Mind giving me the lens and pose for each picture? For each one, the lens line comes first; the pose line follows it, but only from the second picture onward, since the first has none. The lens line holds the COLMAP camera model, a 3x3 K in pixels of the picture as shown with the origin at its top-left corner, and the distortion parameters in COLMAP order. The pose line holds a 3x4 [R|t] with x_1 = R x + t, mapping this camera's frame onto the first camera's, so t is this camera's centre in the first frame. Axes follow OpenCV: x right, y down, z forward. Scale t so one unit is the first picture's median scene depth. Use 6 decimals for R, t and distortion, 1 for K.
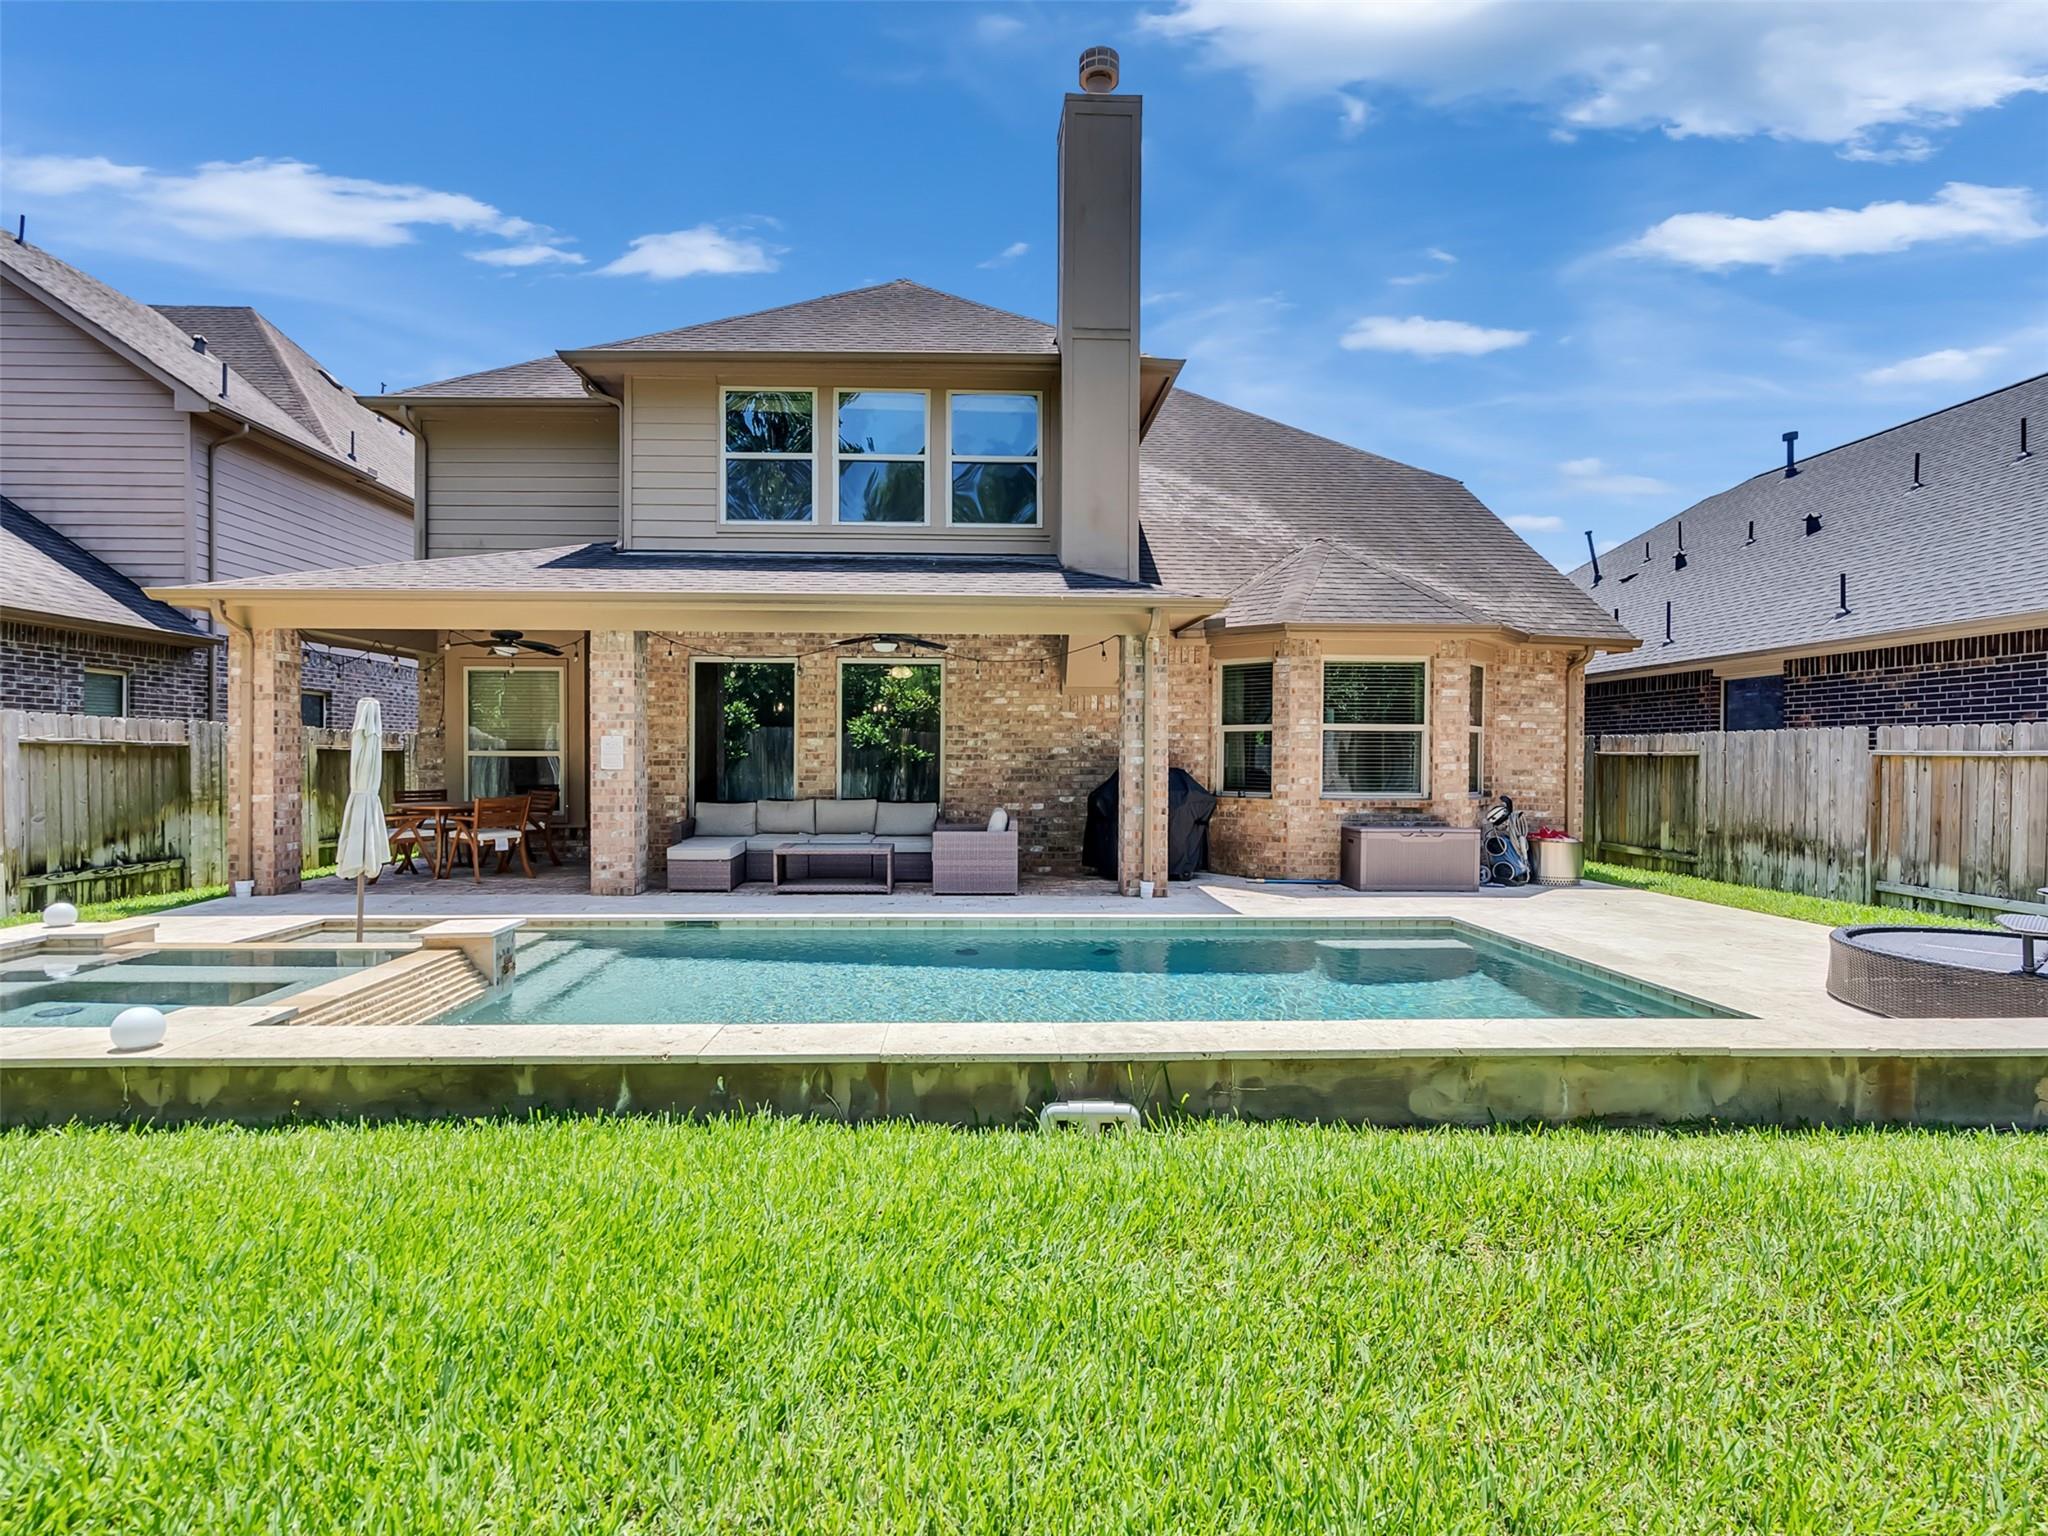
lens RADIAL K [[1043.8, 0, 1004.9], [0, 1043.8, 768.3], [0, 0, 1]] dist [-0.005716, 0.003539]
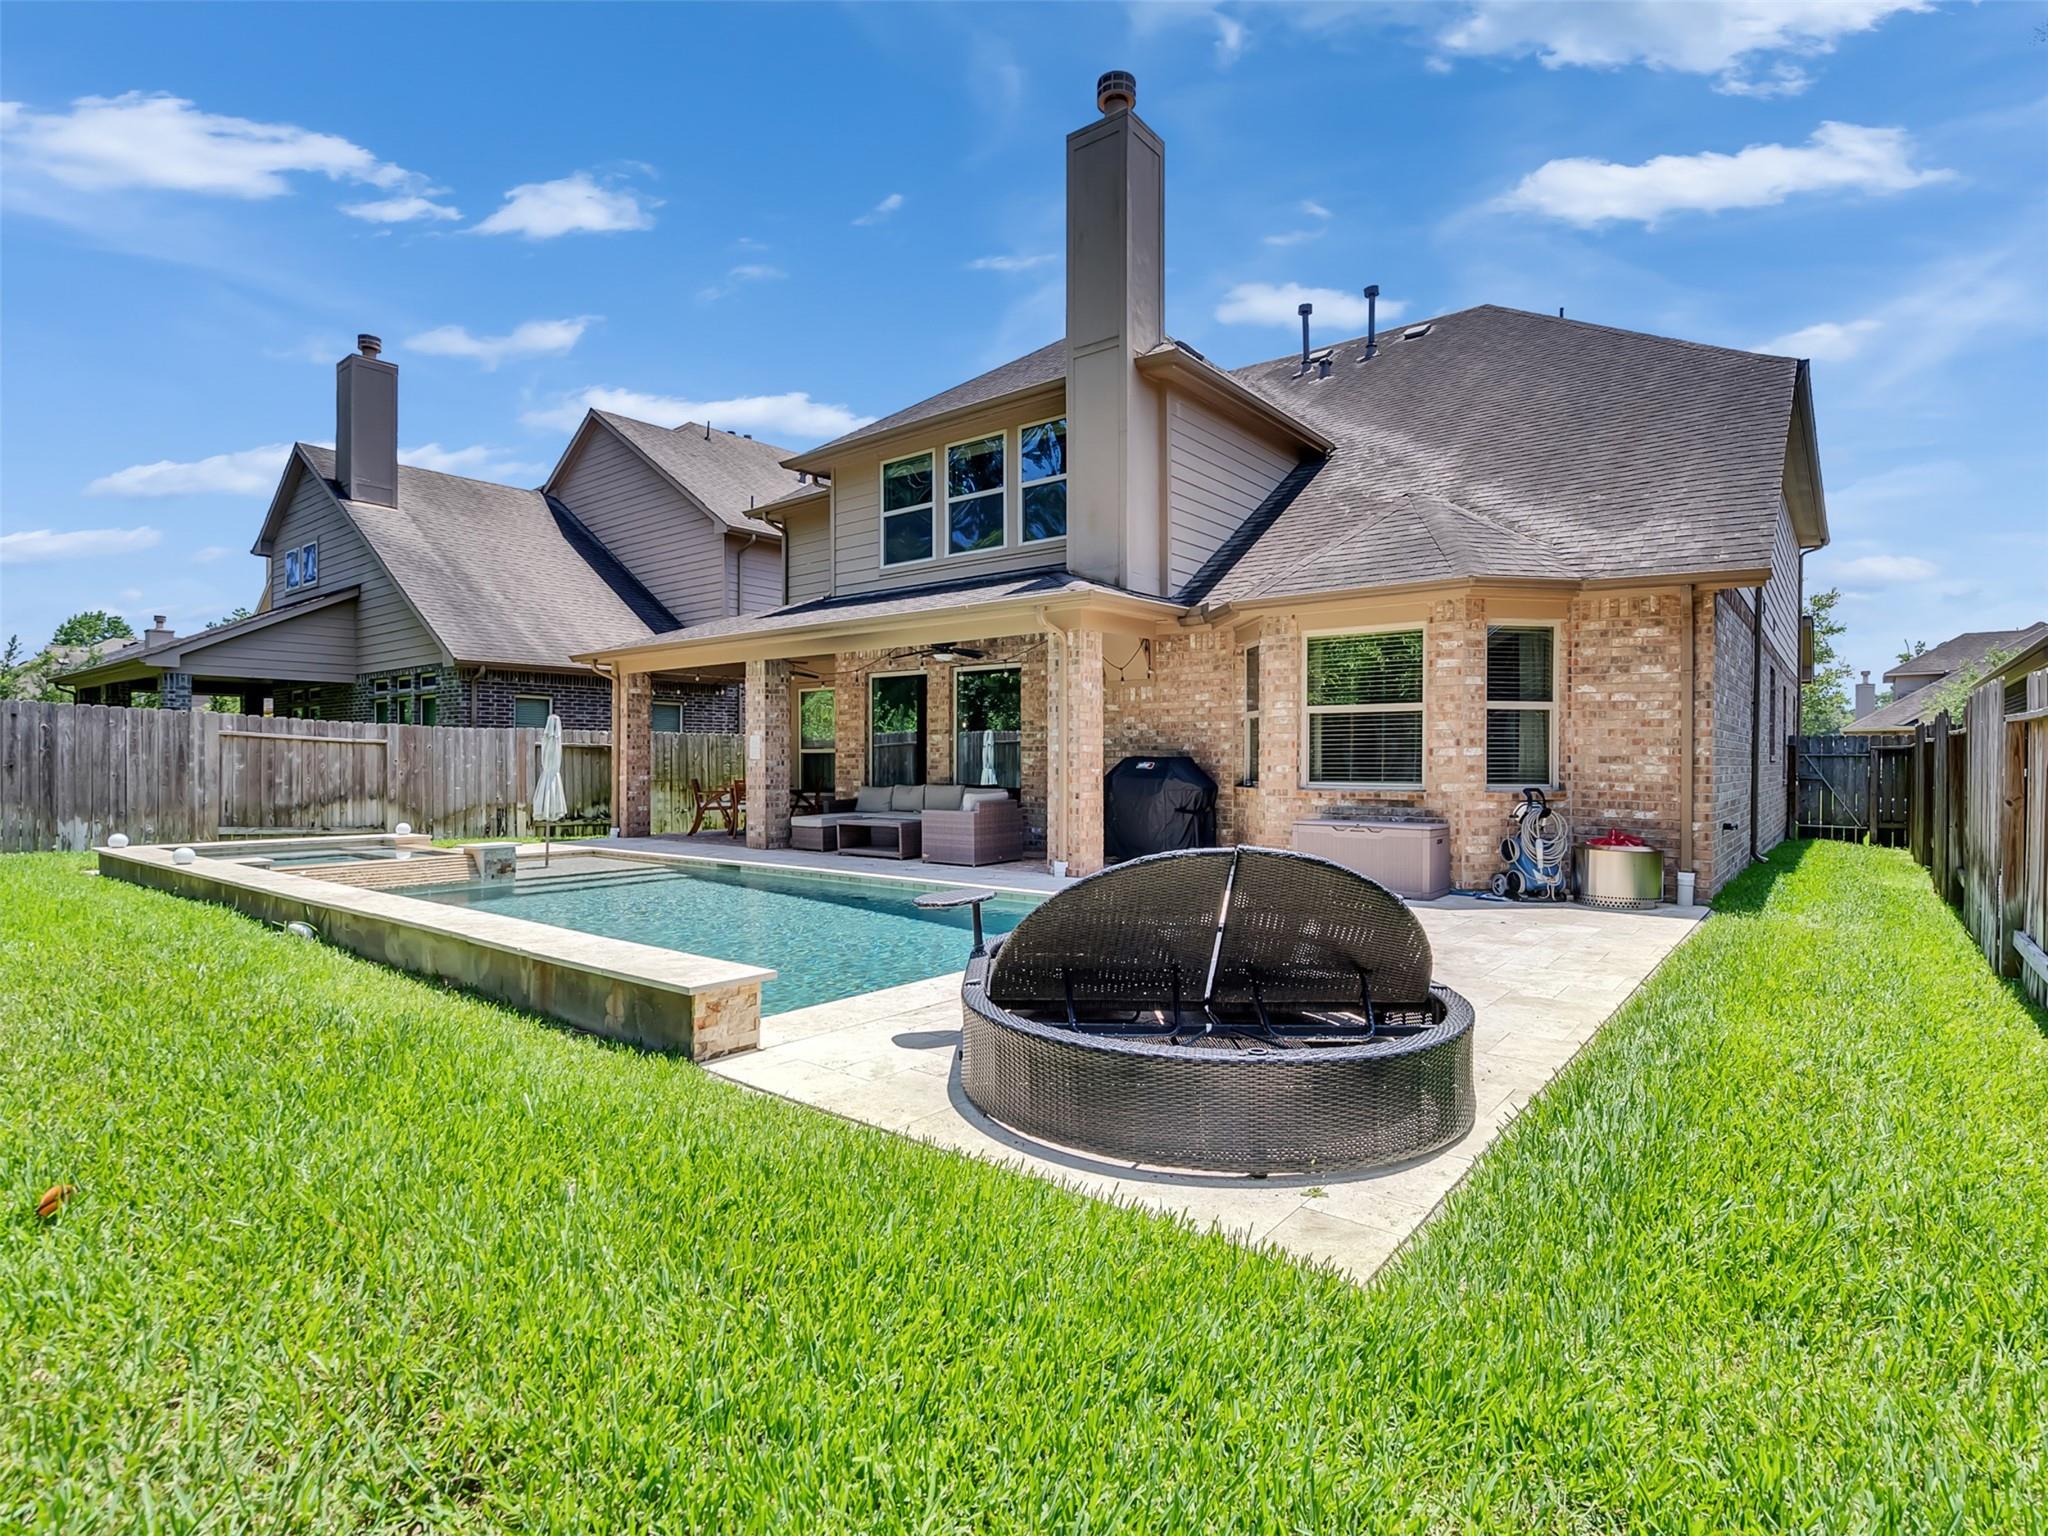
lens RADIAL K [[1043.8, 0, 1012.2], [0, 1043.8, 769.6], [0, 0, 1]] dist [-0.005716, 0.003539]
pose [[0.754094, -0.000092, -0.656767, 0.704858], [-0.004217, 0.999979, -0.004983, 0.018040], [0.656753, 0.006527, 0.754078, 0.143336]]
